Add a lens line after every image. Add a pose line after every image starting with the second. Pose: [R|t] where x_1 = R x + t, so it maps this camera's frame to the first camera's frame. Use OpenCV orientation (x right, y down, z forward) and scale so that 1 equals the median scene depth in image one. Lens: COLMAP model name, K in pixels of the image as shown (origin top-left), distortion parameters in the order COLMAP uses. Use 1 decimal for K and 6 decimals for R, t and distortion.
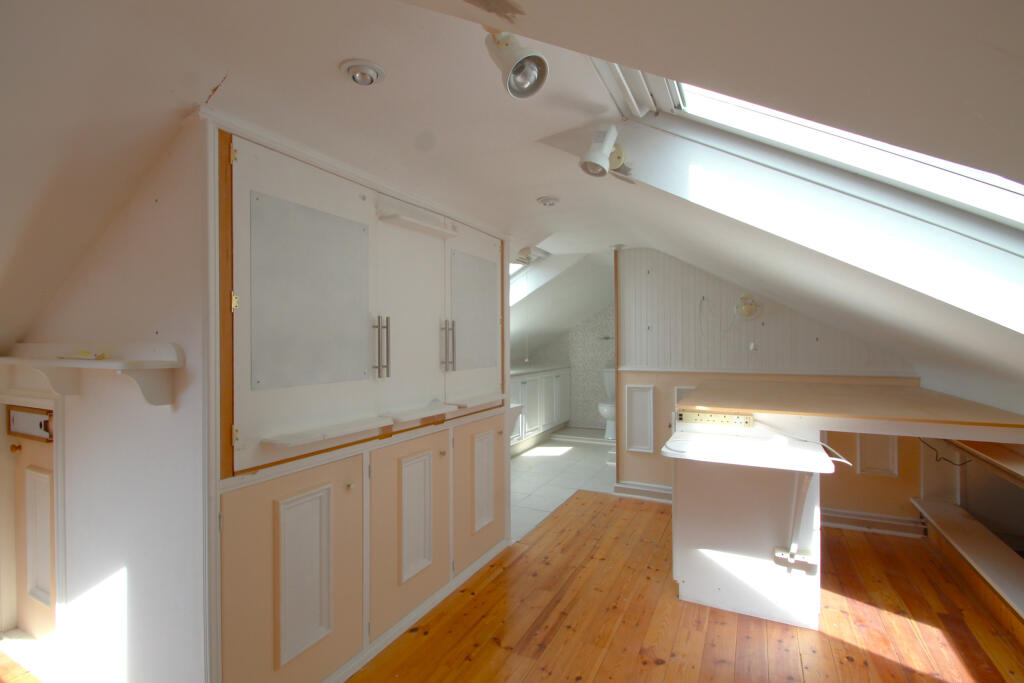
lens RADIAL K [[493.7, 0, 506.4], [0, 493.7, 340.0], [0, 0, 1]] dist [0.003346, -0.000234]
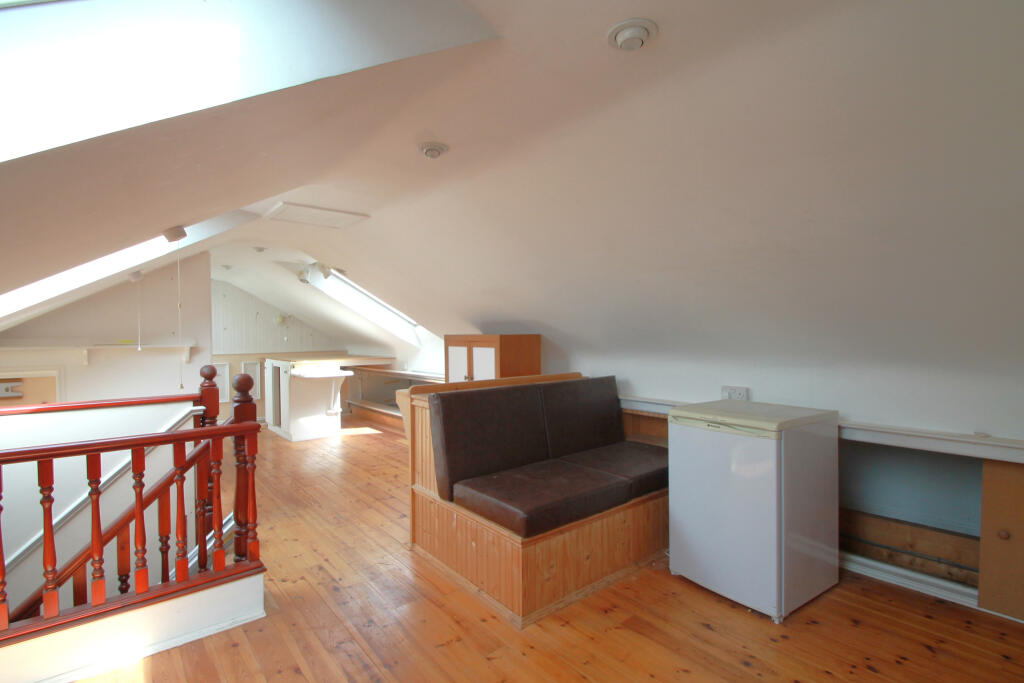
lens RADIAL K [[493.7, 0, 506.4], [0, 493.7, 340.0], [0, 0, 1]] dist [0.003346, -0.000234]
pose [[0.414638, -0.011759, 0.909910, -1.048397], [0.011099, 0.999907, 0.007864, 0.013181], [-0.909919, 0.006838, 0.414730, -0.718509]]
